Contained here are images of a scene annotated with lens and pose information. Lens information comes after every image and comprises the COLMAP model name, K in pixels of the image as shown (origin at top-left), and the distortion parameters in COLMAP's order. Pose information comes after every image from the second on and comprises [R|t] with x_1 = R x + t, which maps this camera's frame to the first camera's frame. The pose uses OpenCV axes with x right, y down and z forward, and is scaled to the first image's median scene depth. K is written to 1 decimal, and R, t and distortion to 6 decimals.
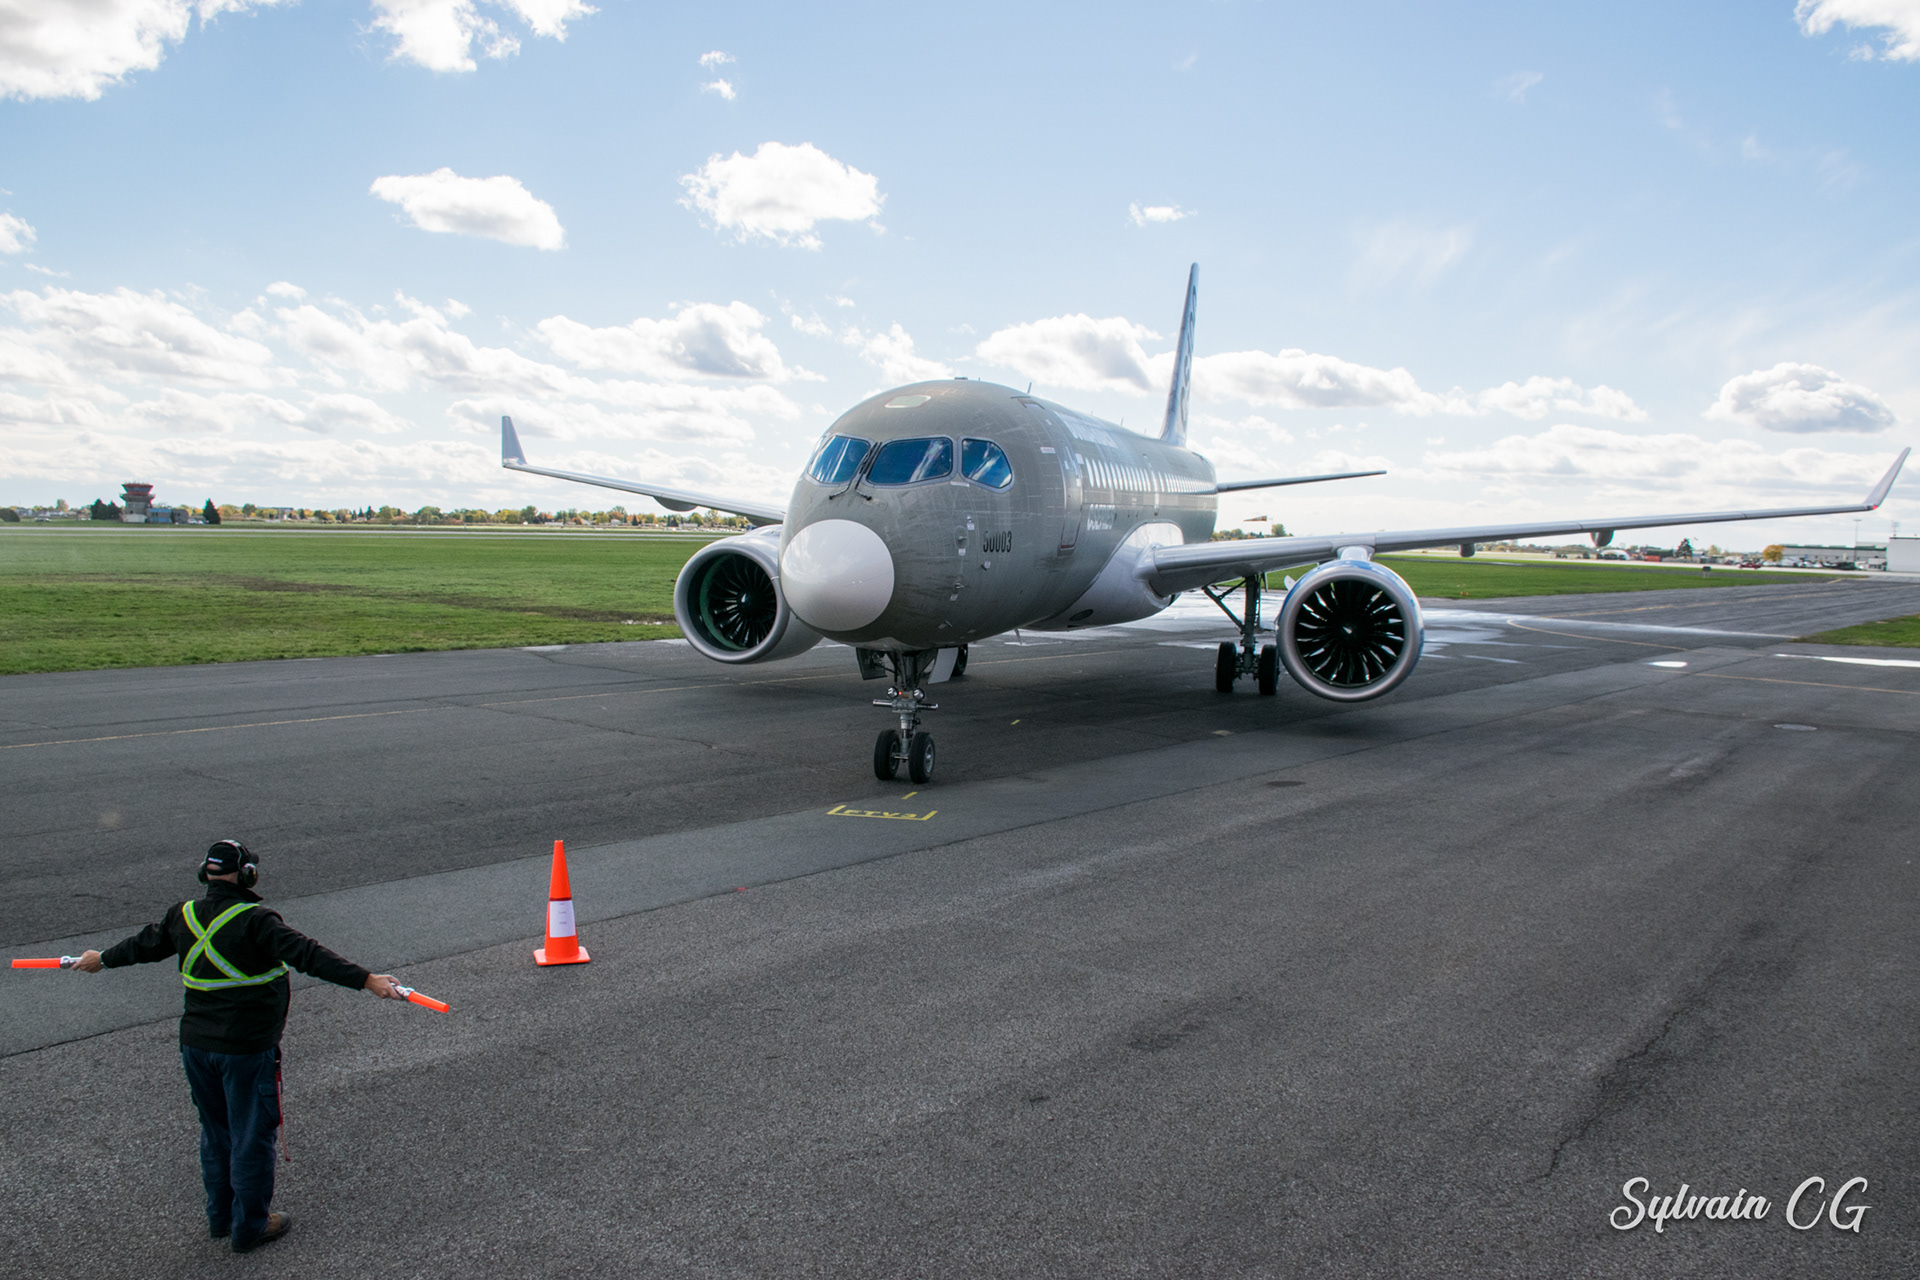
lens RADIAL K [[1484.0, 0, 960.0], [0, 1484.0, 640.0], [0, 0, 1]] dist [-0.148389, 0.088251]
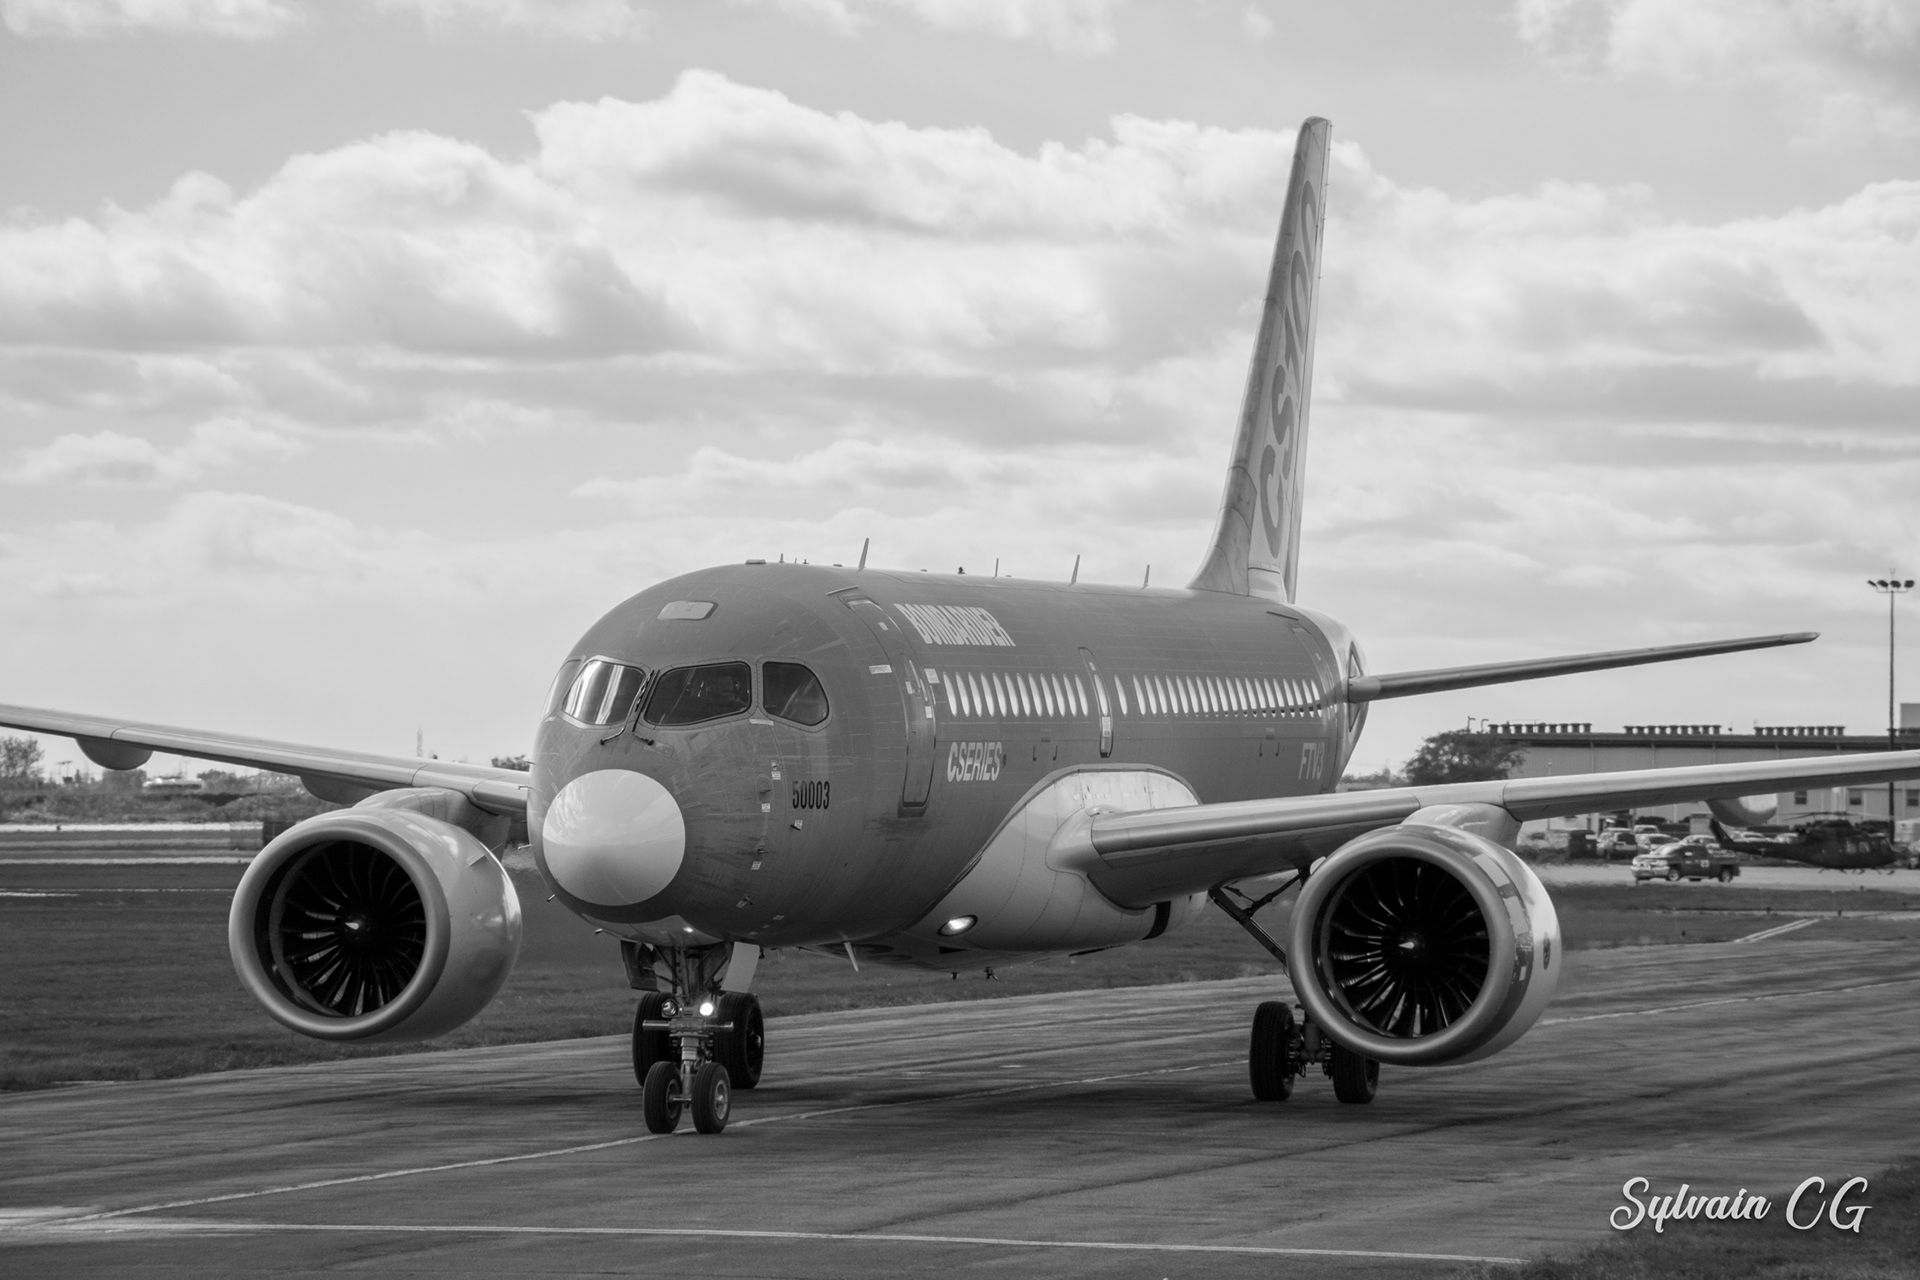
lens RADIAL K [[8660.7, 0, 960.0], [0, 8660.7, 640.0], [0, 0, 1]] dist [-0.035722, -0.349714]
pose [[0.999279, -0.015333, 0.034740, -0.048392], [0.018710, 0.994903, -0.099081, 0.277737], [-0.033044, 0.099659, 0.994473, -3.219841]]
